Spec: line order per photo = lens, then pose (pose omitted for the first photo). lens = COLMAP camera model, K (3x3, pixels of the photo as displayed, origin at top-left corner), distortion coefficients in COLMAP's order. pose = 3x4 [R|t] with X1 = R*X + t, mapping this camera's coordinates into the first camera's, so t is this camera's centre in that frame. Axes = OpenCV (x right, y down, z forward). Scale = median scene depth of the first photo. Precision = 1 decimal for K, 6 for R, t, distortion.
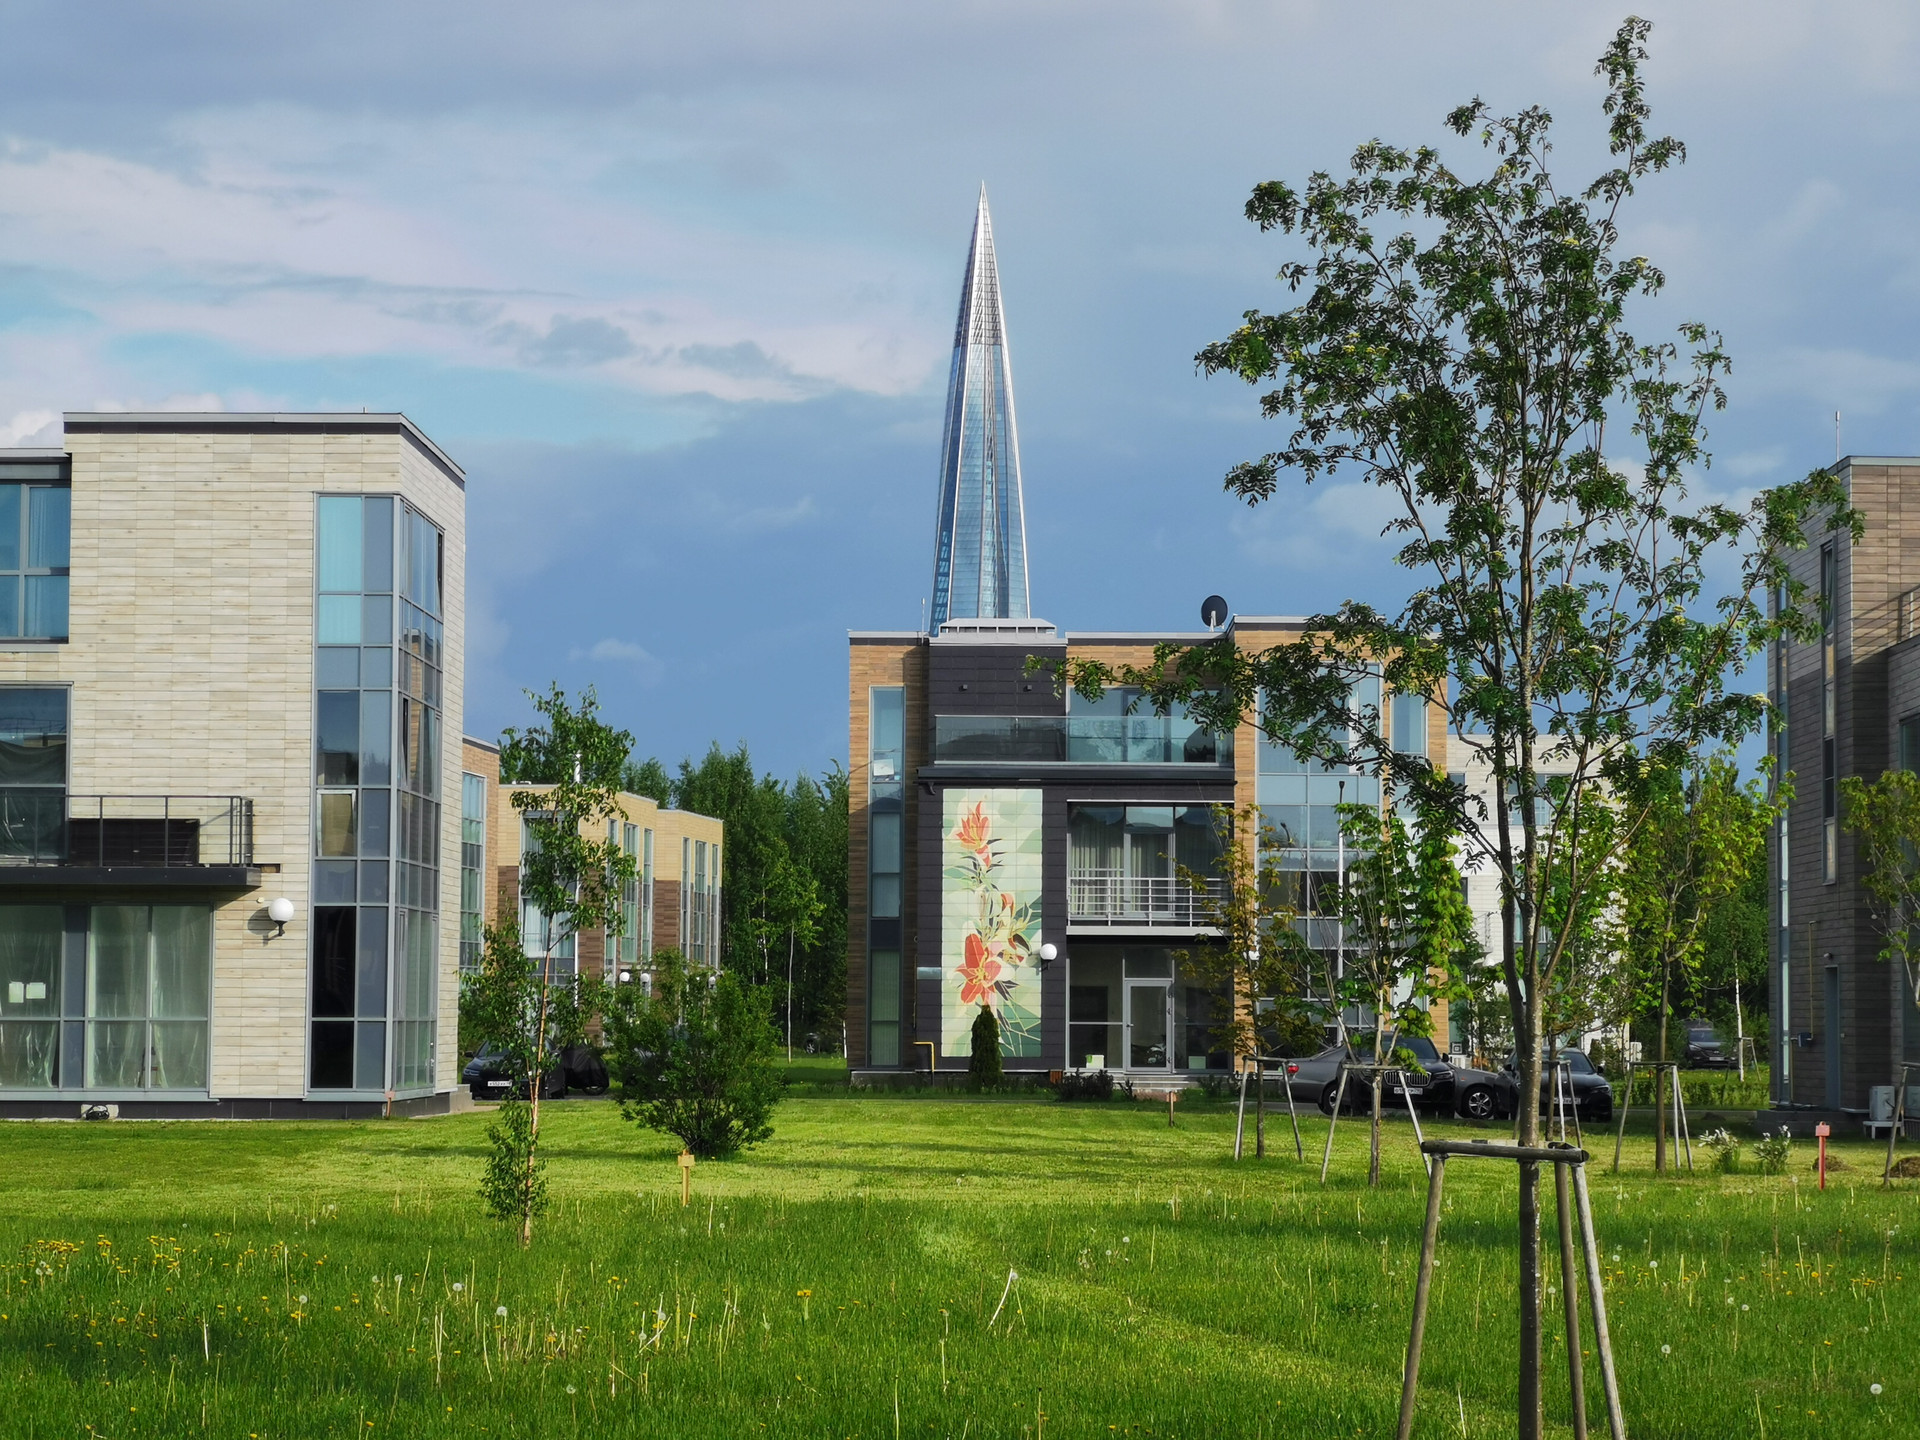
lens RADIAL K [[4494.9, 0, 960.0], [0, 4494.9, 720.0], [0, 0, 1]] dist [0.210808, -0.093943]
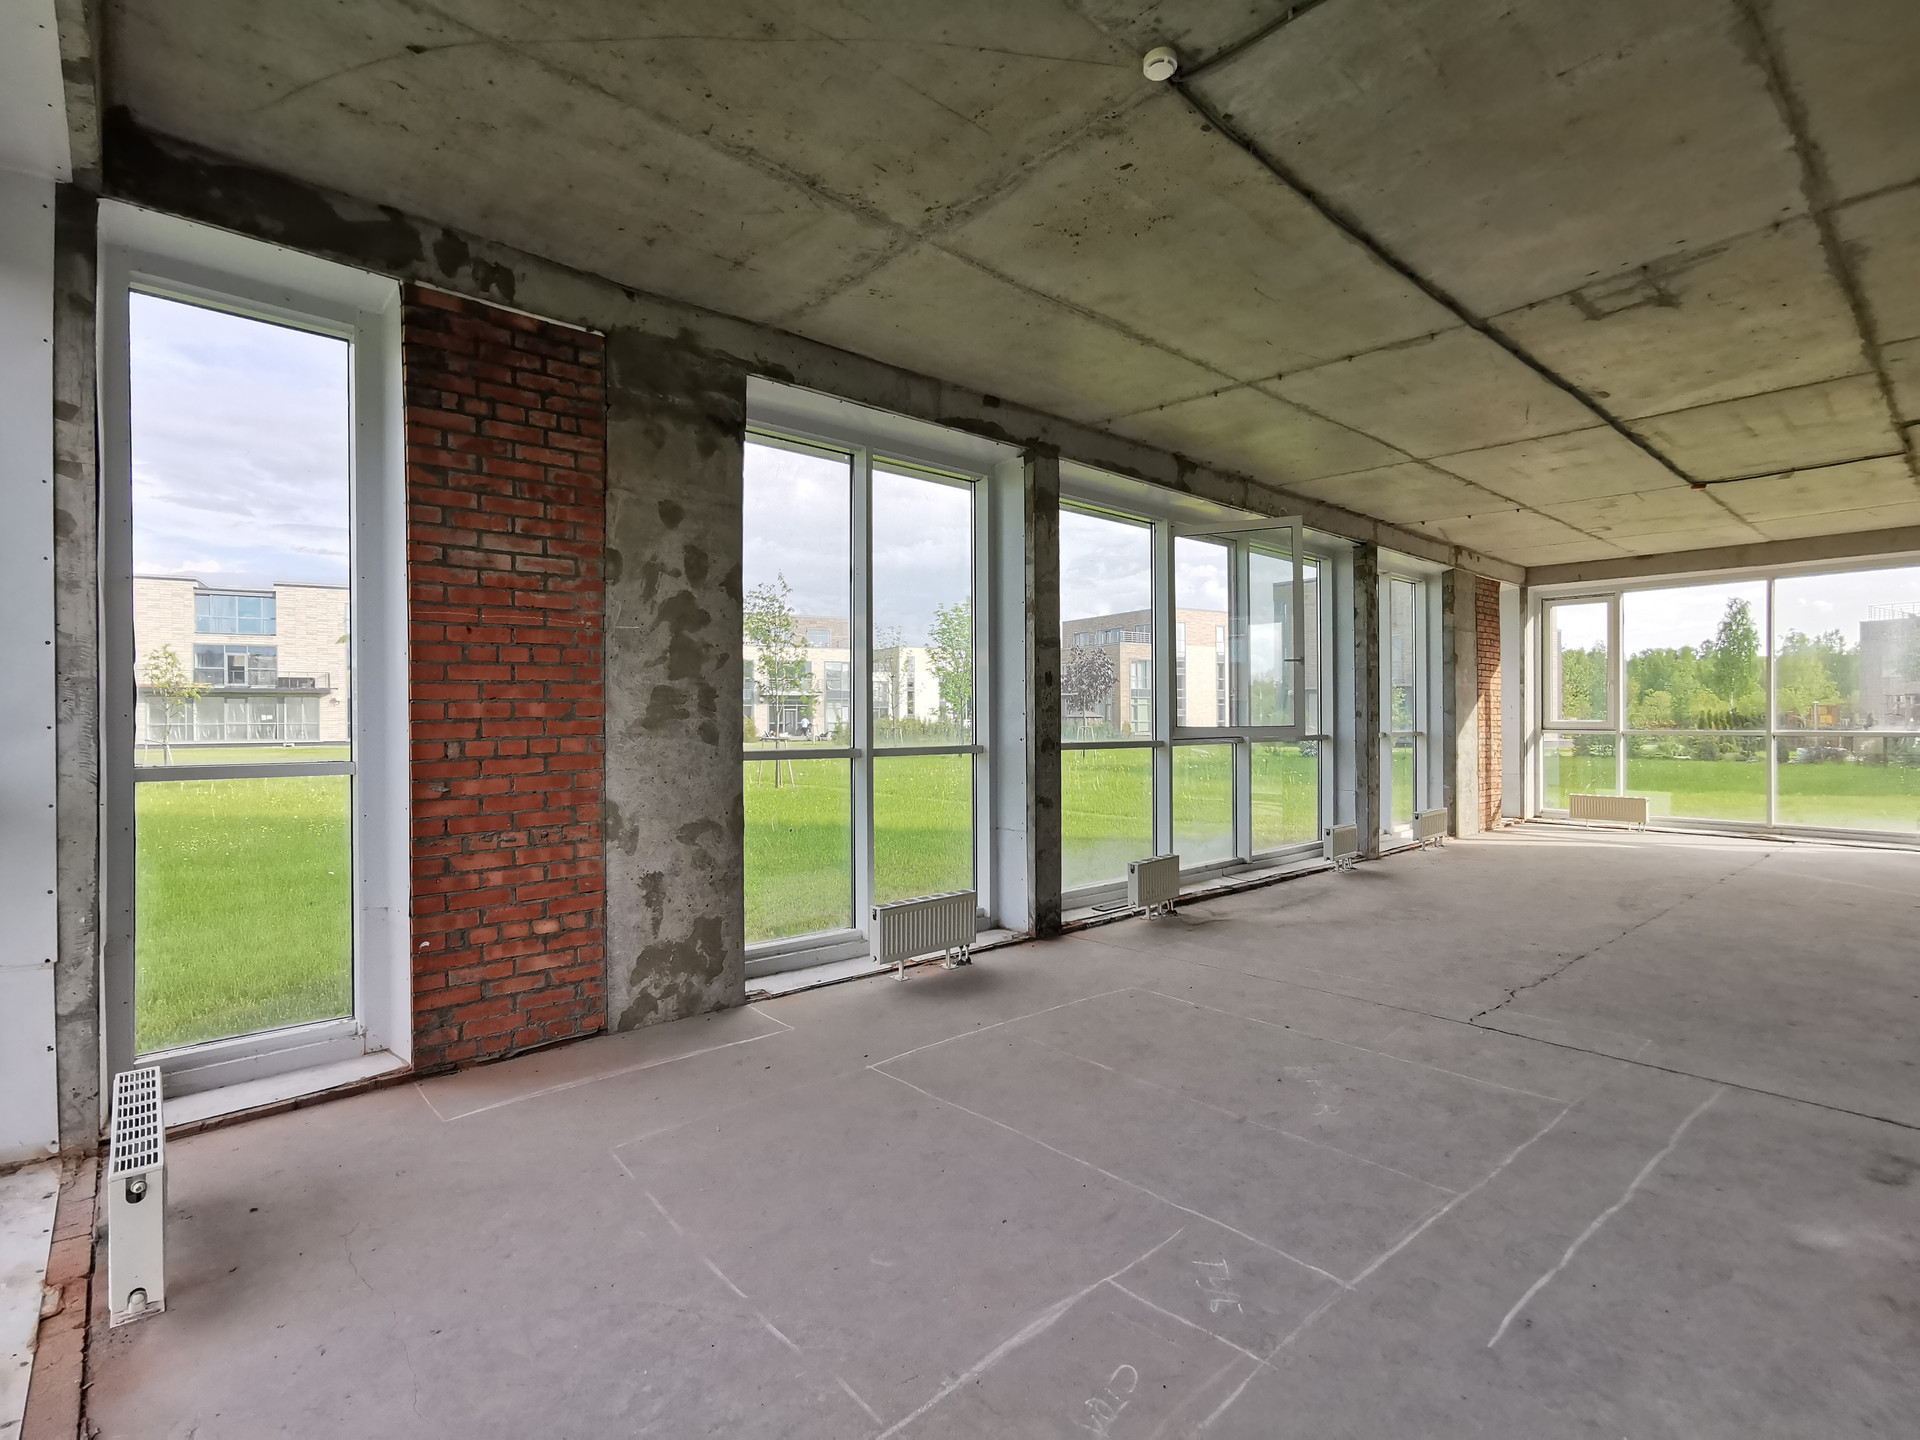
lens RADIAL K [[937.7, 0, 963.8], [0, 937.7, 724.7], [0, 0, 1]] dist [-0.036928, 0.037091]
pose [[0.864647, -0.015228, 0.502148, -0.077753], [-0.021513, 0.997501, 0.067294, -0.006217], [-0.501918, -0.068988, 0.862159, -0.083106]]
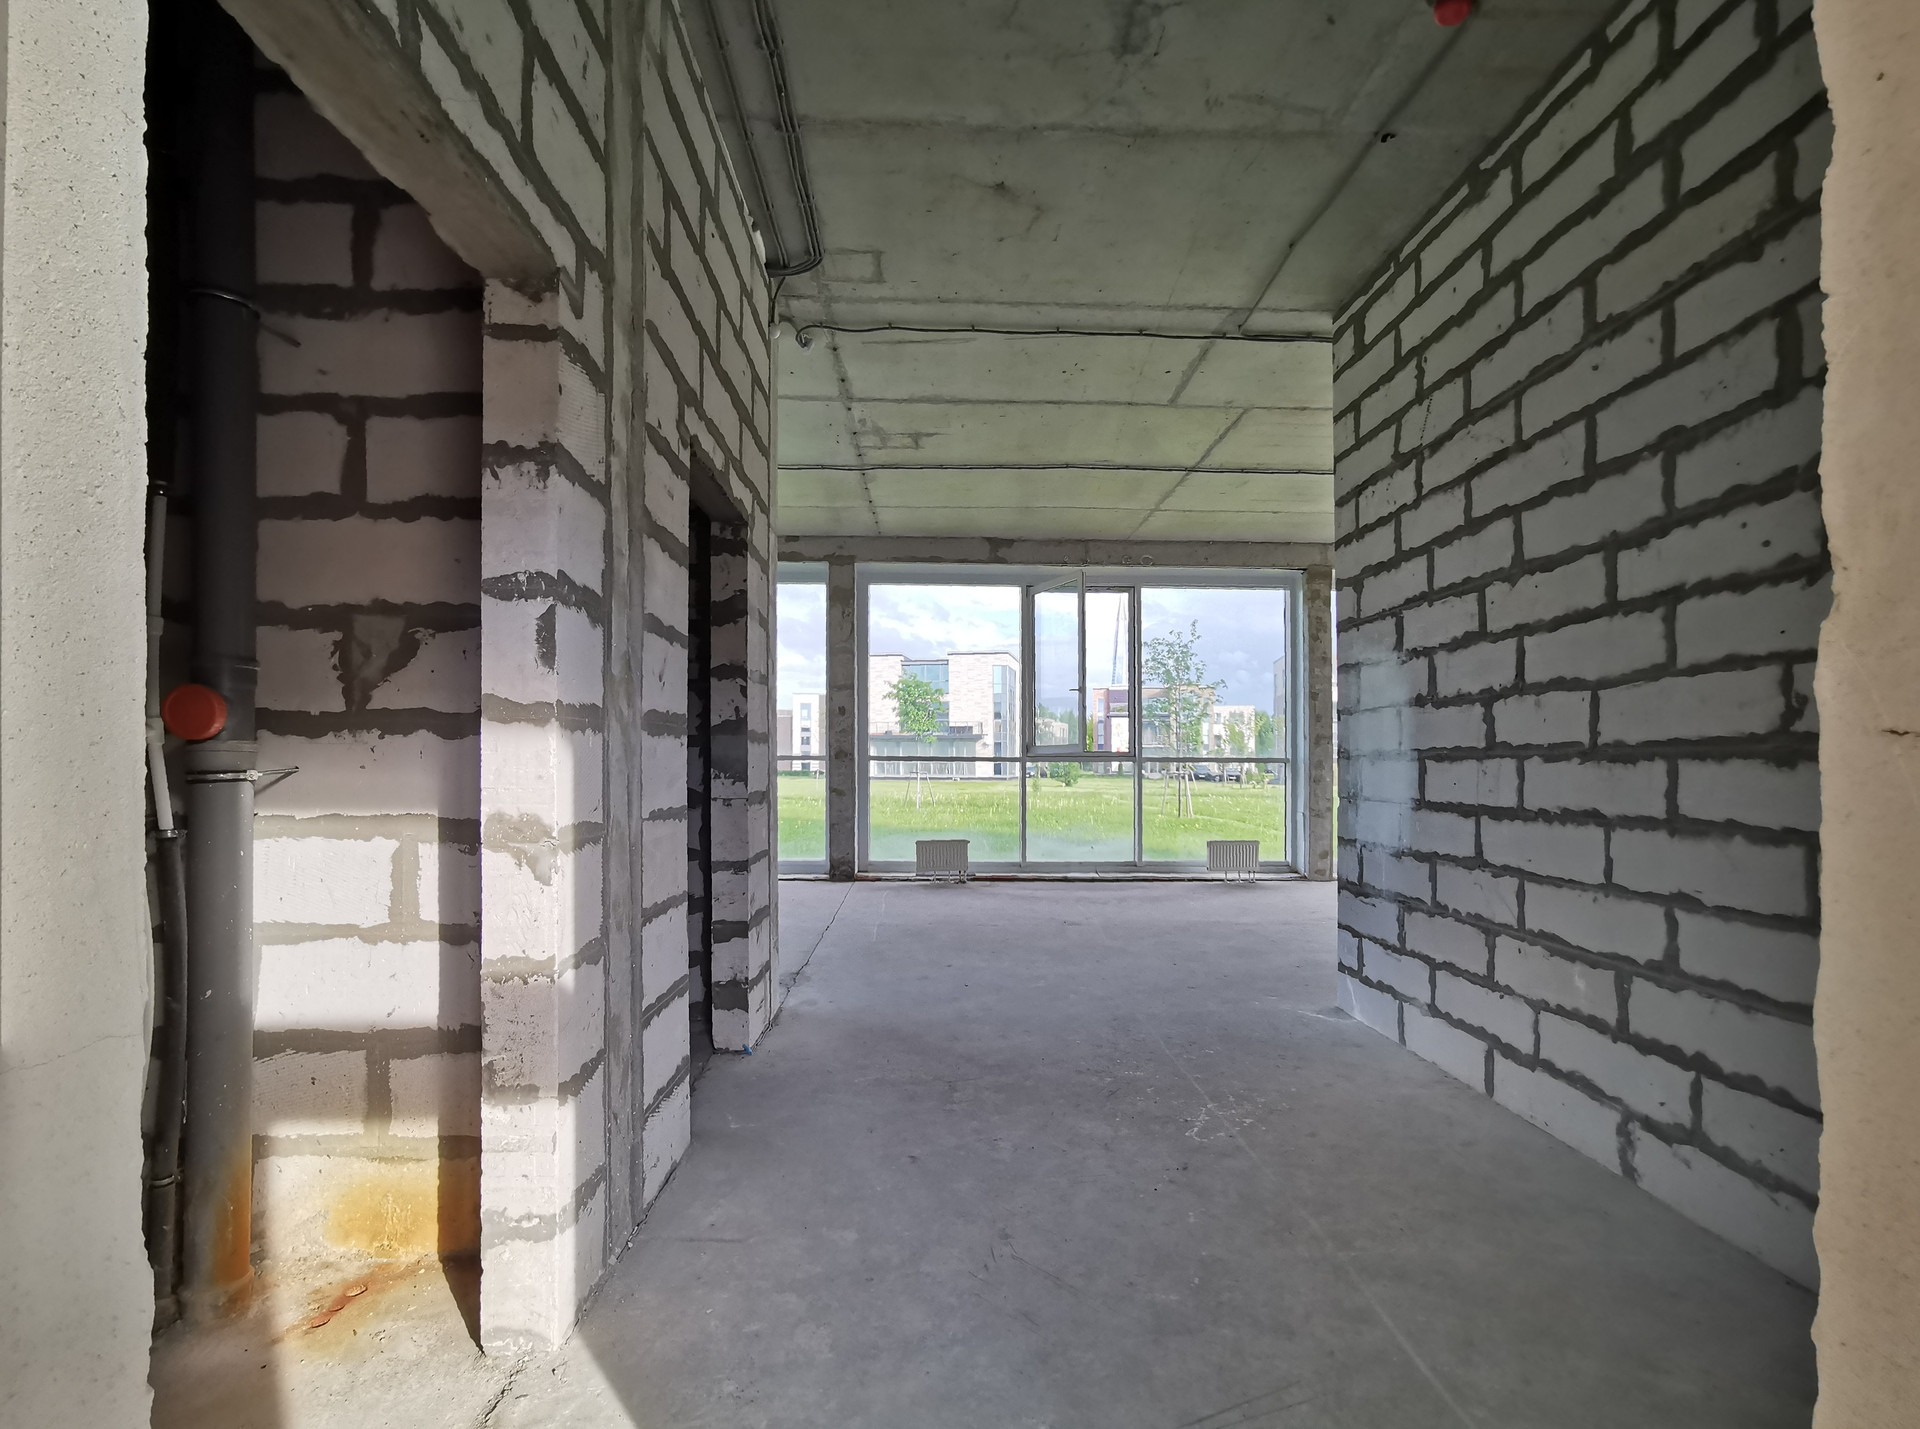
lens RADIAL K [[962.9, 0, 967.5], [0, 962.9, 727.8], [0, 0, 1]] dist [-0.077013, 0.076836]
pose [[0.987550, -0.008190, -0.157092, 0.006972], [0.012335, 0.999601, 0.025426, -0.005439], [0.156821, -0.027047, 0.987257, -0.138132]]
